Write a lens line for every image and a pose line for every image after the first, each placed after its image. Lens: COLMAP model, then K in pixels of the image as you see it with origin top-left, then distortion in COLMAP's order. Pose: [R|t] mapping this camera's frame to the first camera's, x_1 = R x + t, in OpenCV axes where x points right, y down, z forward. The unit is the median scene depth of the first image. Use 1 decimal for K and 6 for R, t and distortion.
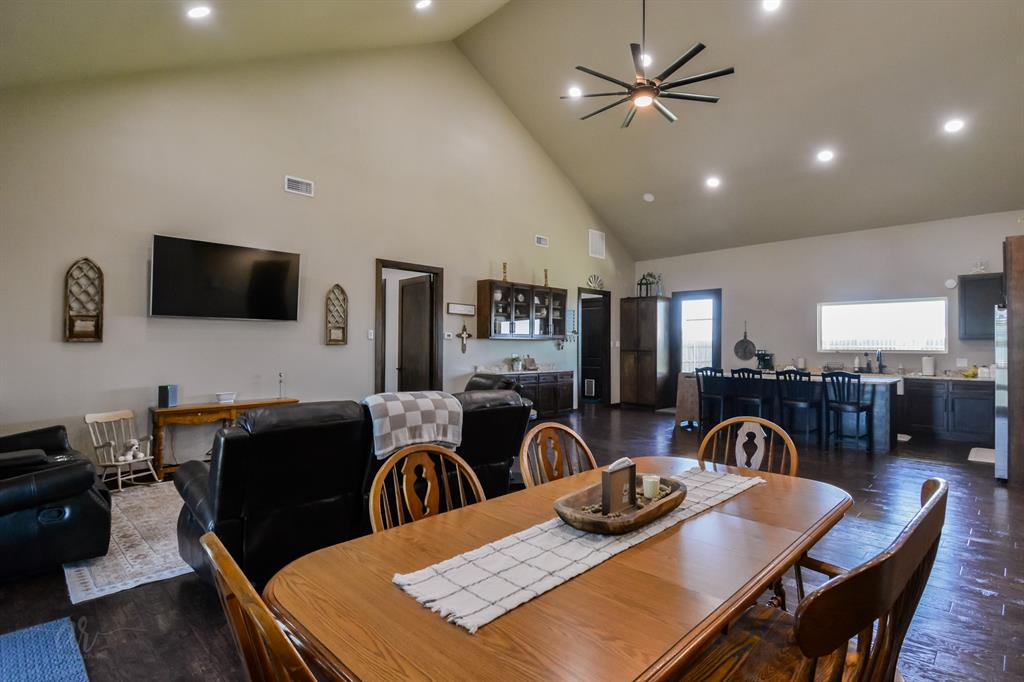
lens RADIAL K [[482.5, 0, 508.6], [0, 482.5, 341.1], [0, 0, 1]] dist [0.005938, -0.011831]
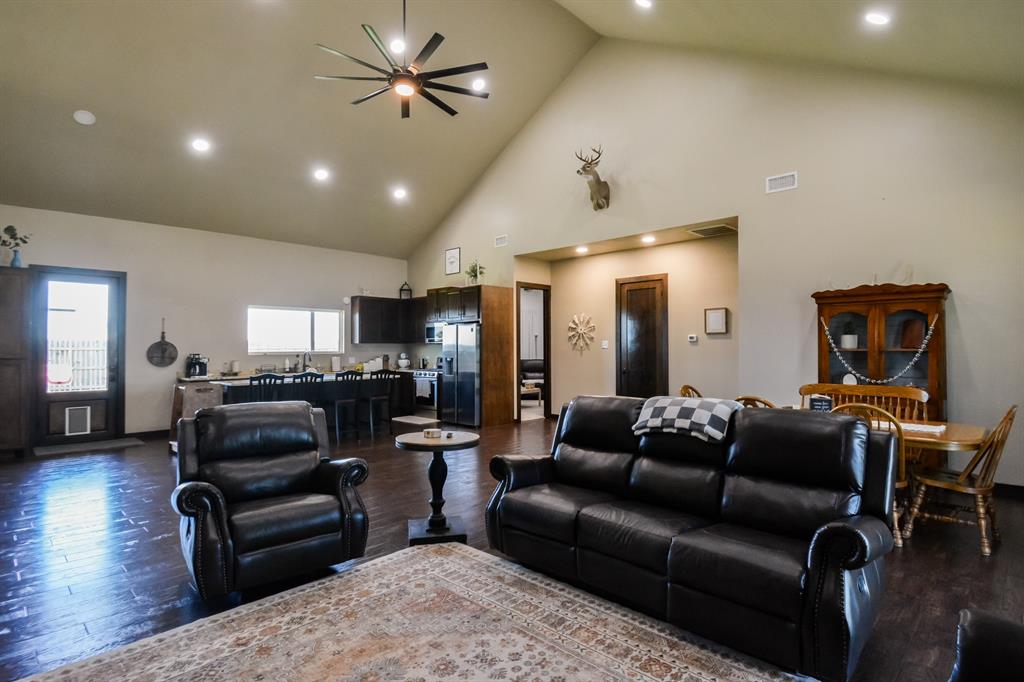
lens RADIAL K [[529.3, 0, 543.0], [0, 529.3, 336.8], [0, 0, 1]] dist [0.002316, -0.009376]
pose [[-0.051530, 0.015556, 0.998550, -0.487063], [-0.003293, 0.999871, -0.015746, 0.001148], [-0.998666, -0.004100, -0.051473, 0.500697]]
